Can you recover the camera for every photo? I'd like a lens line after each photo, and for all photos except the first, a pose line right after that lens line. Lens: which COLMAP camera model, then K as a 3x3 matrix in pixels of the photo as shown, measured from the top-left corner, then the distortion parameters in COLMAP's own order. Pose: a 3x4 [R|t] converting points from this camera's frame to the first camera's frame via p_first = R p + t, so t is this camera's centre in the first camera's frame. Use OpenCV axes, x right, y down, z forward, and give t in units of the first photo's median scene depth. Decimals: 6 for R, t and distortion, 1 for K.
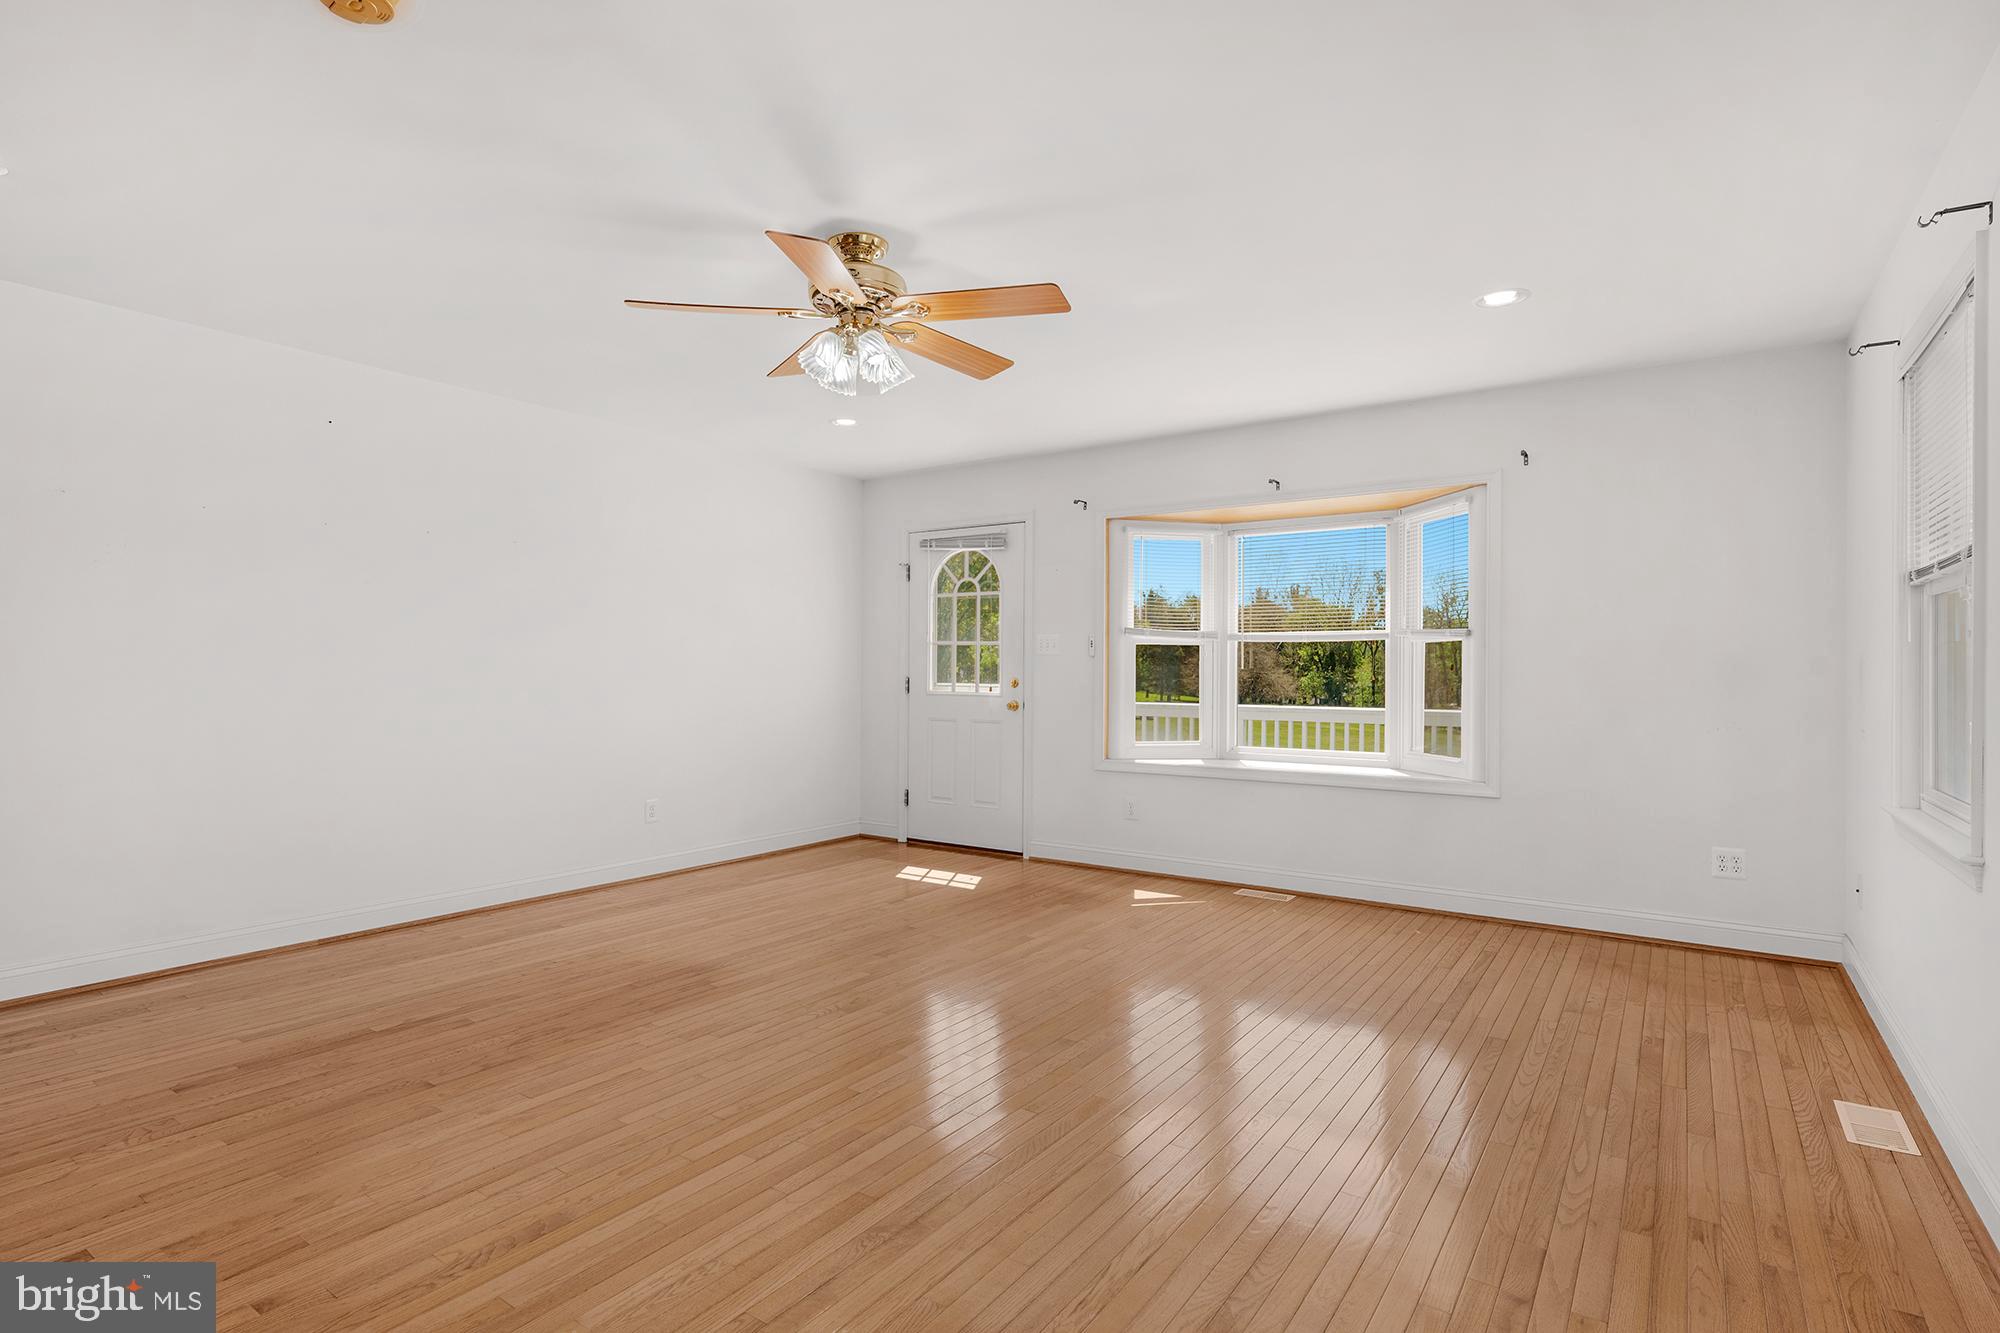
lens RADIAL K [[980.3, 0, 1003.6], [0, 980.3, 657.9], [0, 0, 1]] dist [0.000067, 0.000881]
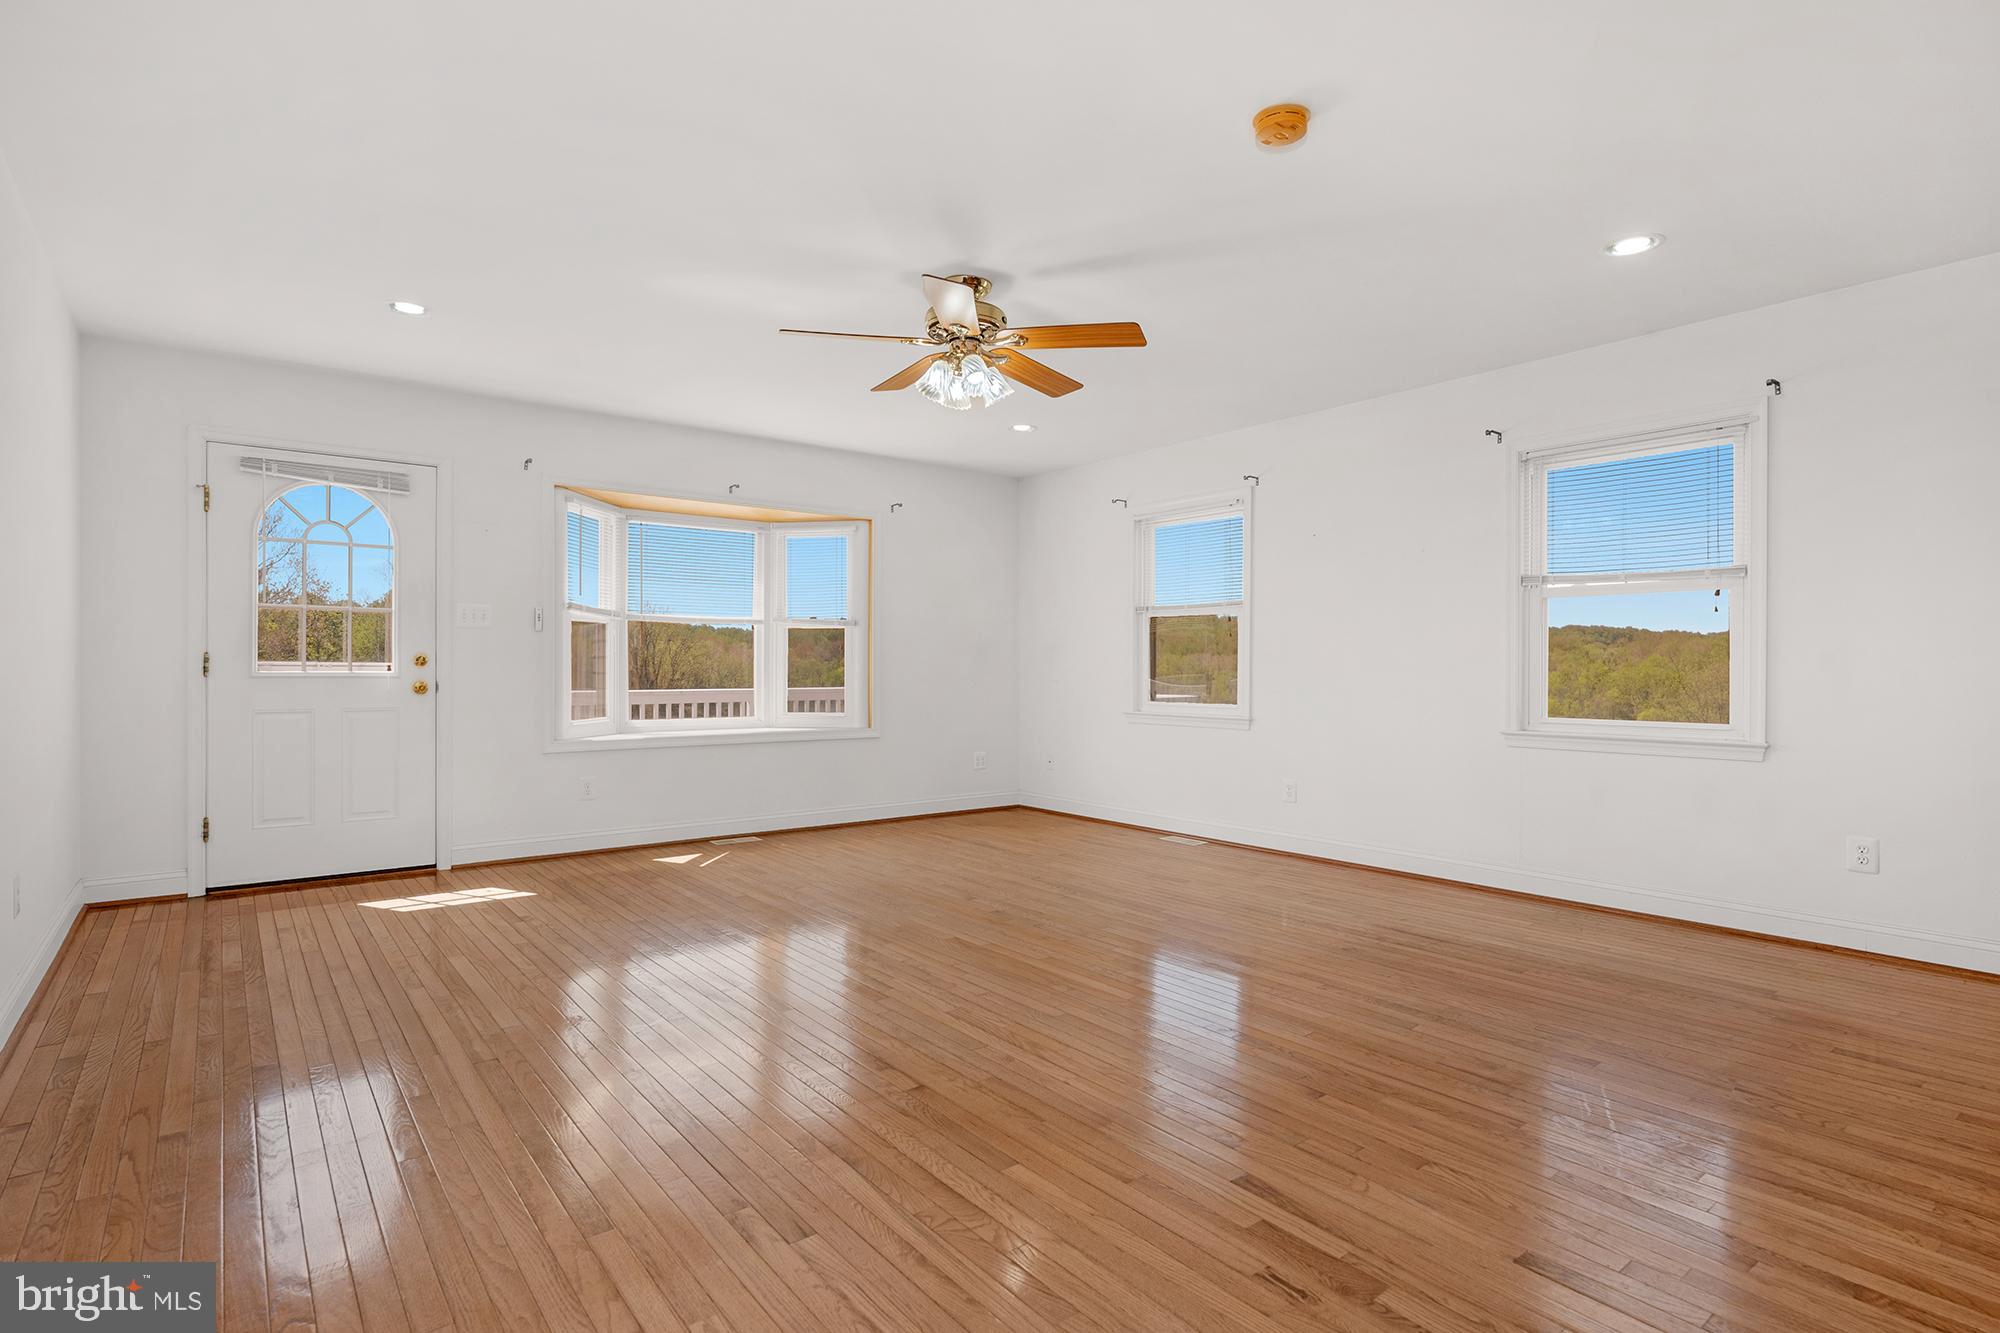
lens RADIAL K [[980.3, 0, 1002.2], [0, 980.3, 663.4], [0, 0, 1]] dist [0.000067, 0.000881]
pose [[0.303540, -0.001149, 0.952818, -0.675686], [-0.014533, 0.999877, 0.005835, 0.017449], [-0.952708, -0.015619, 0.303486, 0.311923]]
